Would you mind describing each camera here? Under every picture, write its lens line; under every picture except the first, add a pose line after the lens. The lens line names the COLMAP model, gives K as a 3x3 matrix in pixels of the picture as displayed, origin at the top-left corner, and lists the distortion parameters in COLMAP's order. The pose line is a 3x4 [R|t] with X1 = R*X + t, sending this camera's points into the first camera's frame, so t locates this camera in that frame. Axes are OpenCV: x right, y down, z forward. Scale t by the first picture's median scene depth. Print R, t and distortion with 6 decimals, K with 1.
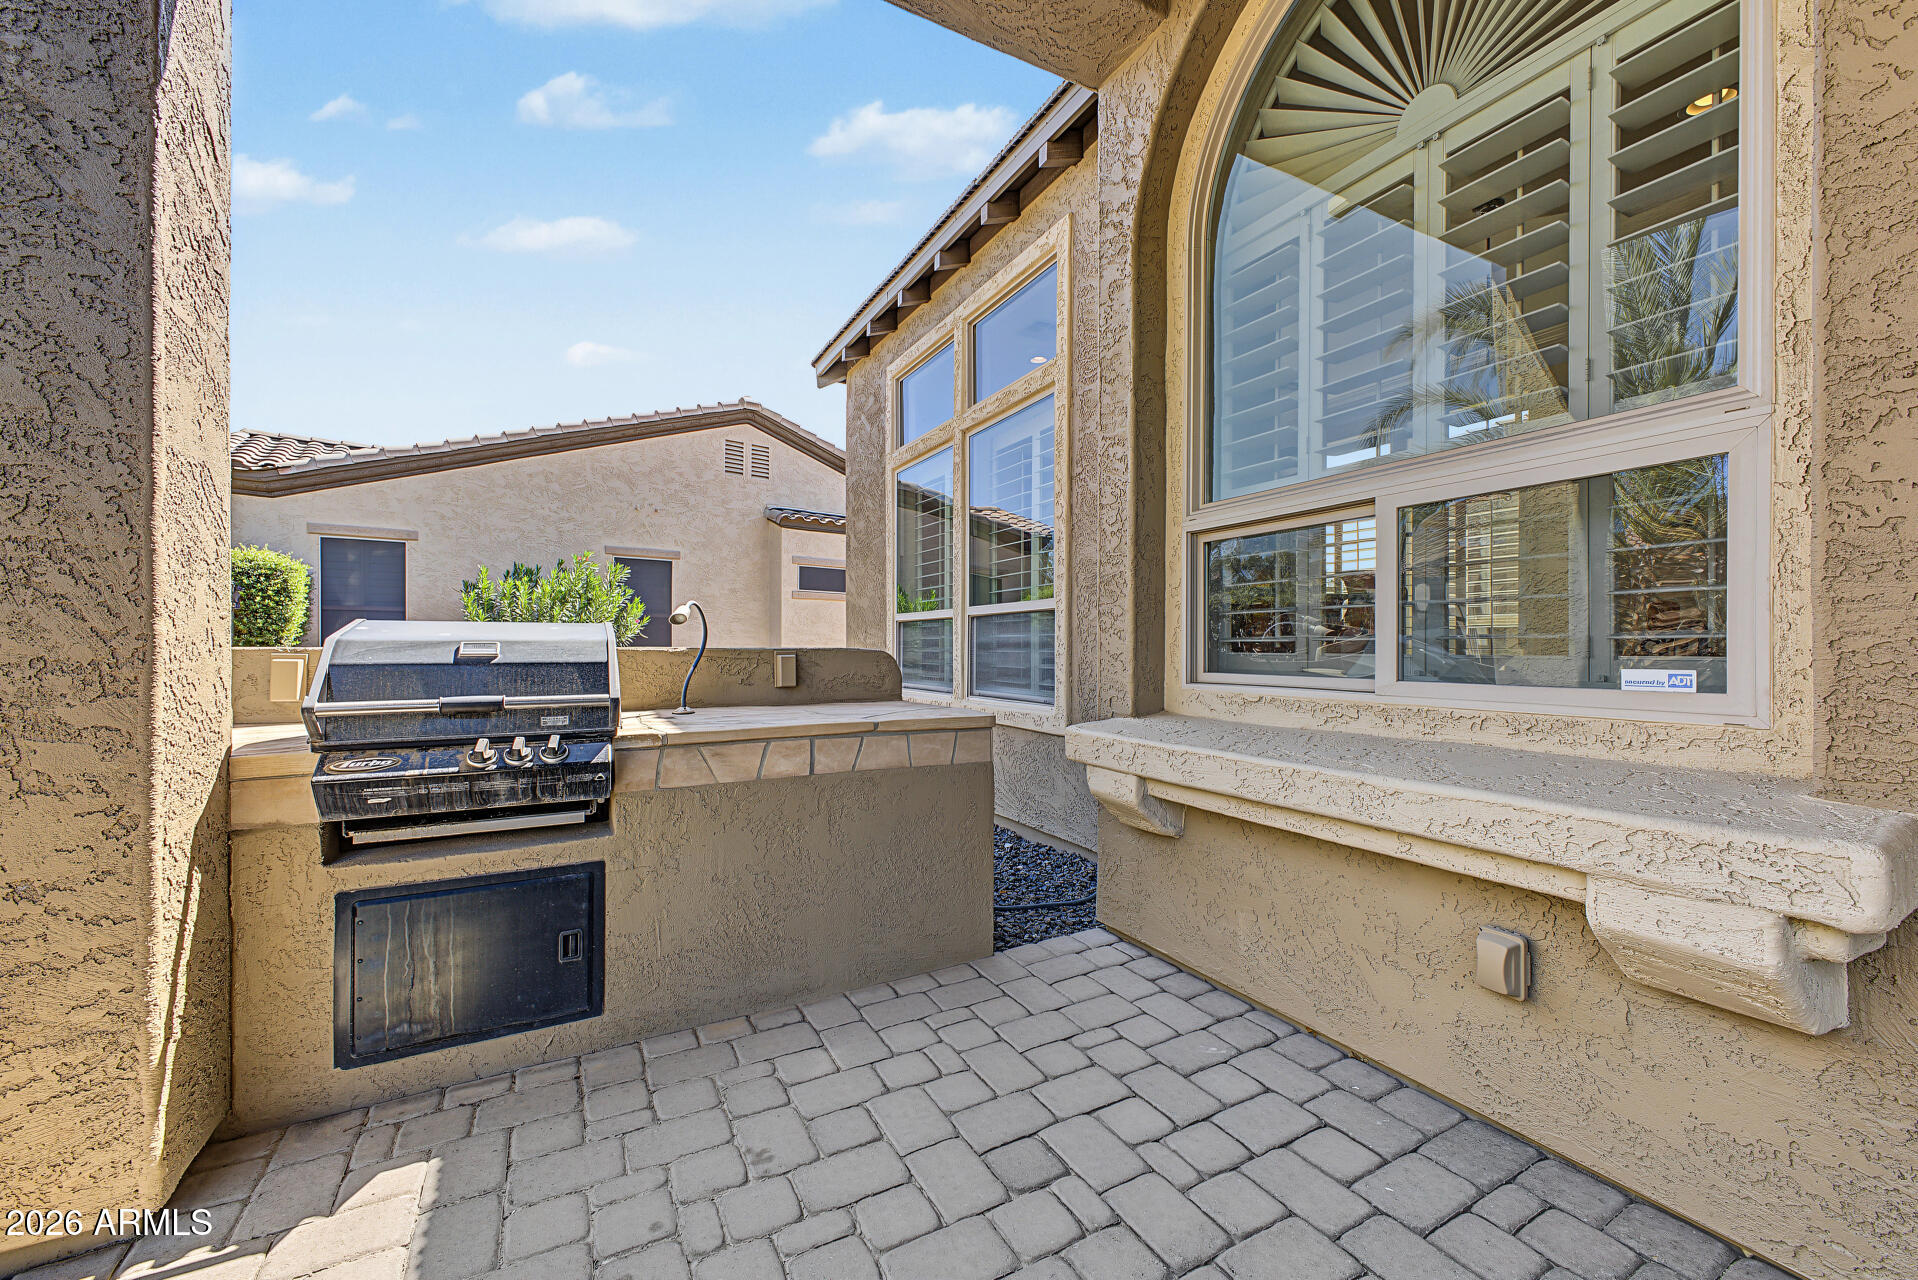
lens RADIAL K [[768.1, 0, 960.3], [0, 768.1, 648.1], [0, 0, 1]] dist [0.015281, -0.004069]
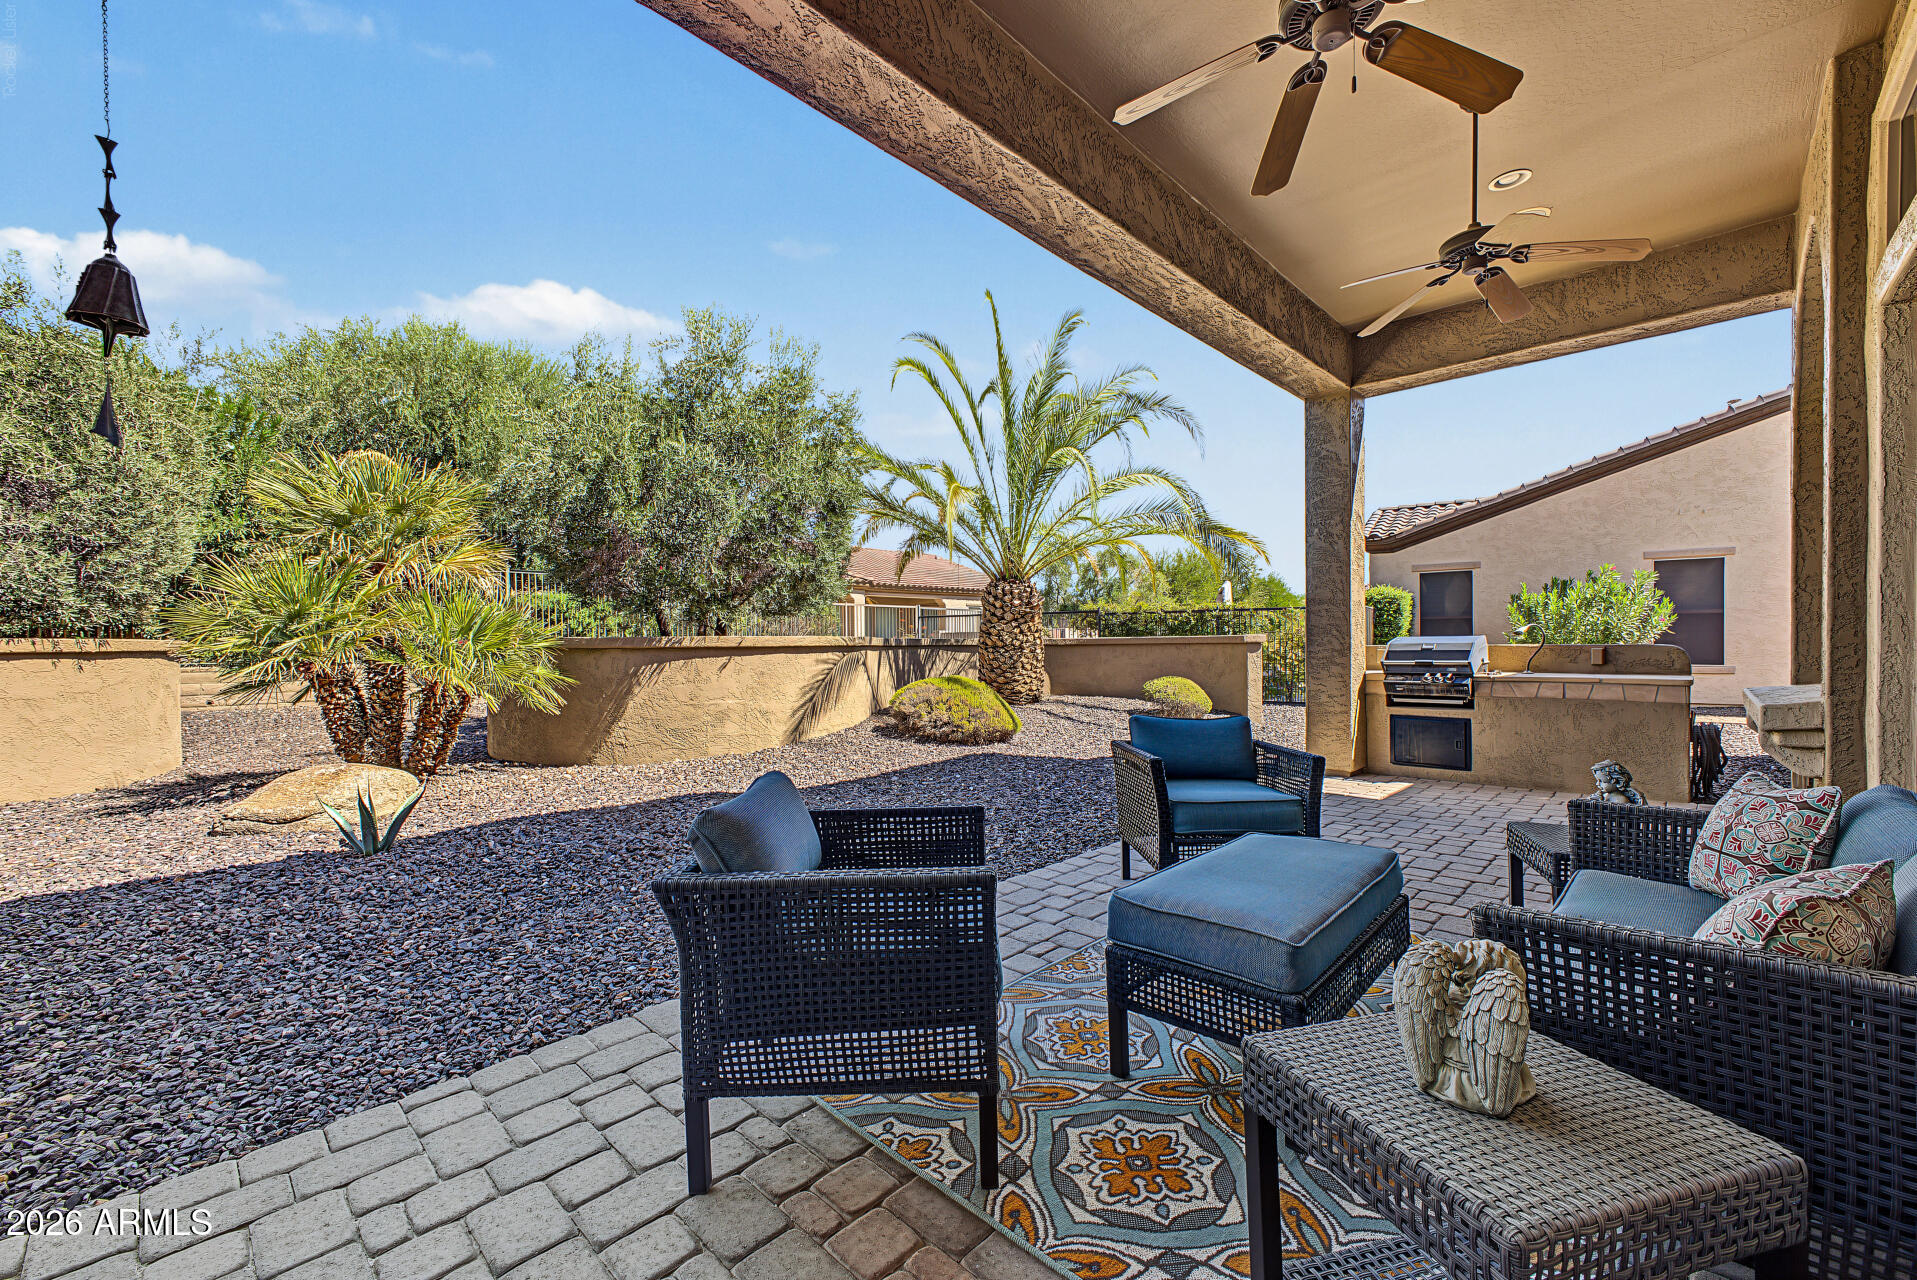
lens RADIAL K [[767.7, 0, 959.8], [0, 767.7, 648.1], [0, 0, 1]] dist [0.015281, -0.004069]
pose [[0.313287, 0.000384, -0.949658, 1.625192], [0.007483, 0.999968, 0.002873, -0.013520], [0.949629, -0.008007, 0.313274, -1.663527]]
